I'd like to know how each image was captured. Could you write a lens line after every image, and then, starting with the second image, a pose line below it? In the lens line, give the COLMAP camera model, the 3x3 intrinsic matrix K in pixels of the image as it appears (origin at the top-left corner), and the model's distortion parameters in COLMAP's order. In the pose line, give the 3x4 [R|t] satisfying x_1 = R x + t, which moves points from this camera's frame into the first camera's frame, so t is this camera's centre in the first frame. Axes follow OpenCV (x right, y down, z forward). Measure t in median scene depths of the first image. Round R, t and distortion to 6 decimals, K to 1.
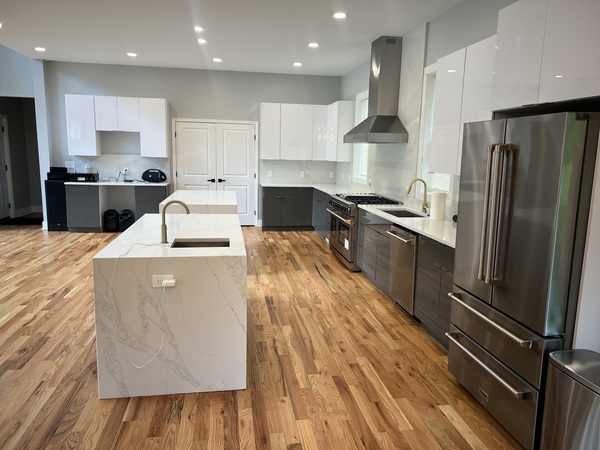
lens RADIAL K [[453.5, 0, 300.0], [0, 453.5, 225.0], [0, 0, 1]] dist [0.025219, -0.010778]
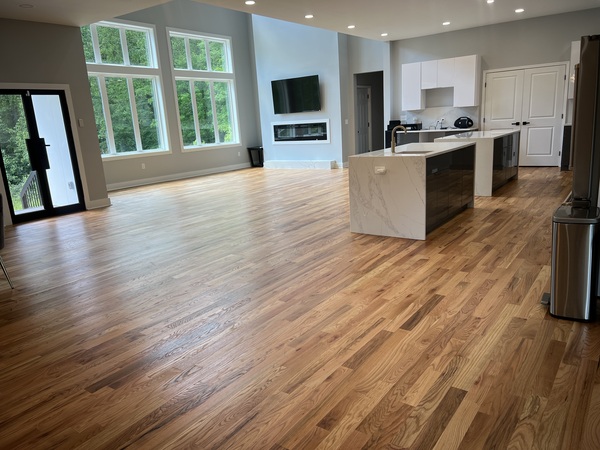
lens RADIAL K [[453.5, 0, 300.0], [0, 453.5, 225.0], [0, 0, 1]] dist [0.025219, -0.010778]
pose [[0.702820, 0.096918, -0.704734, 0.254990], [-0.035967, 0.994250, 0.100863, 0.056188], [0.710458, -0.045541, 0.702265, -0.166202]]
